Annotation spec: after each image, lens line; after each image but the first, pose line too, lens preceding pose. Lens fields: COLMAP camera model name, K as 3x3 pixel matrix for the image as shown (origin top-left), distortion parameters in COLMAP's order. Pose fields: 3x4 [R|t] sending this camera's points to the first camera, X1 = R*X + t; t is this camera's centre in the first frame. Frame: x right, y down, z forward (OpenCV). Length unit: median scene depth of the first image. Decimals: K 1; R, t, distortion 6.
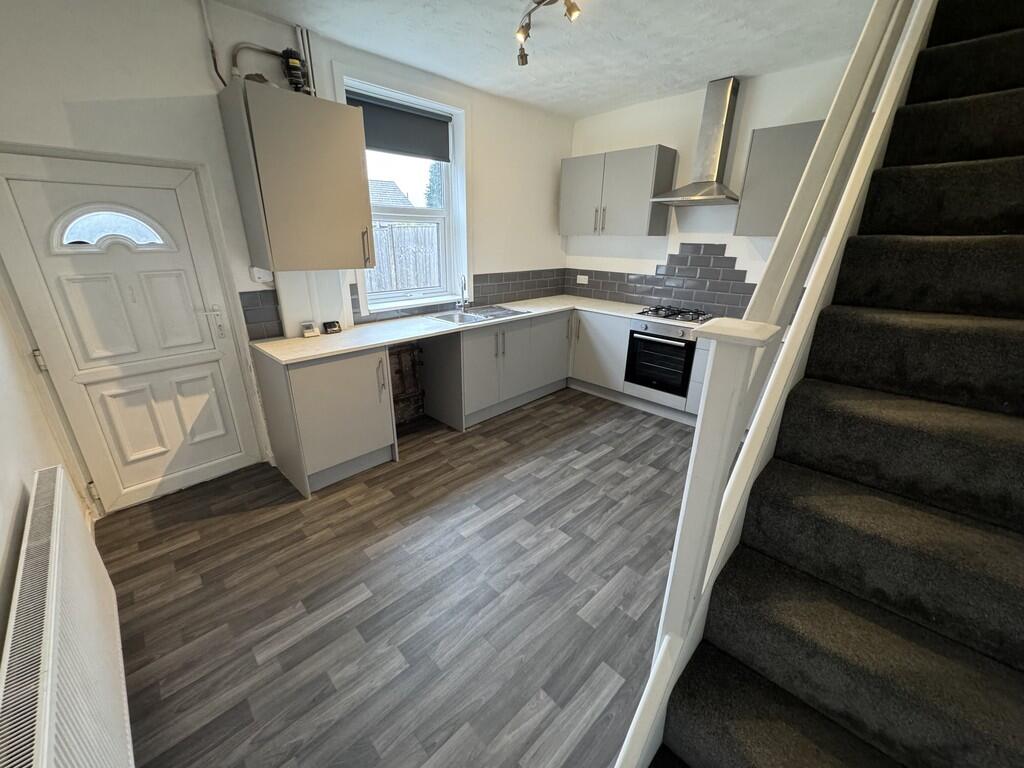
lens RADIAL K [[407.3, 0, 511.4], [0, 407.3, 383.8], [0, 0, 1]] dist [-0.001061, -0.000534]
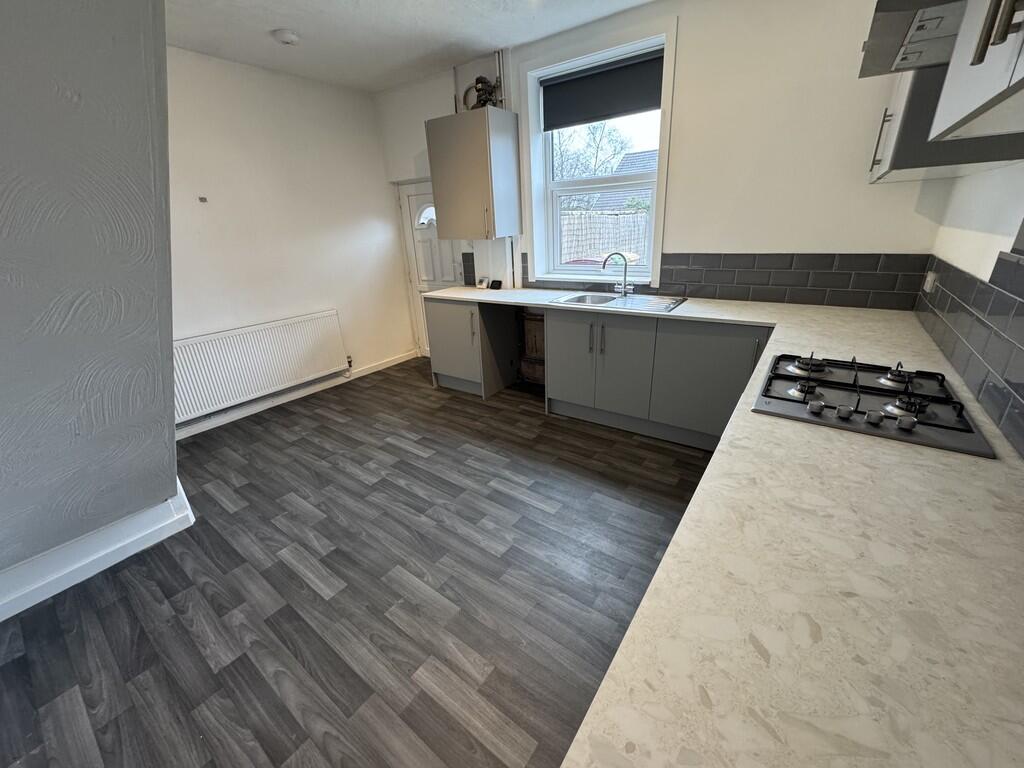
lens RADIAL K [[407.3, 0, 511.4], [0, 407.3, 383.8], [0, 0, 1]] dist [-0.001061, -0.000534]
pose [[0.154351, 0.344853, -0.925879, 0.749866], [-0.294247, 0.910631, 0.290121, -0.204991], [0.943183, 0.227657, 0.242029, 0.673794]]
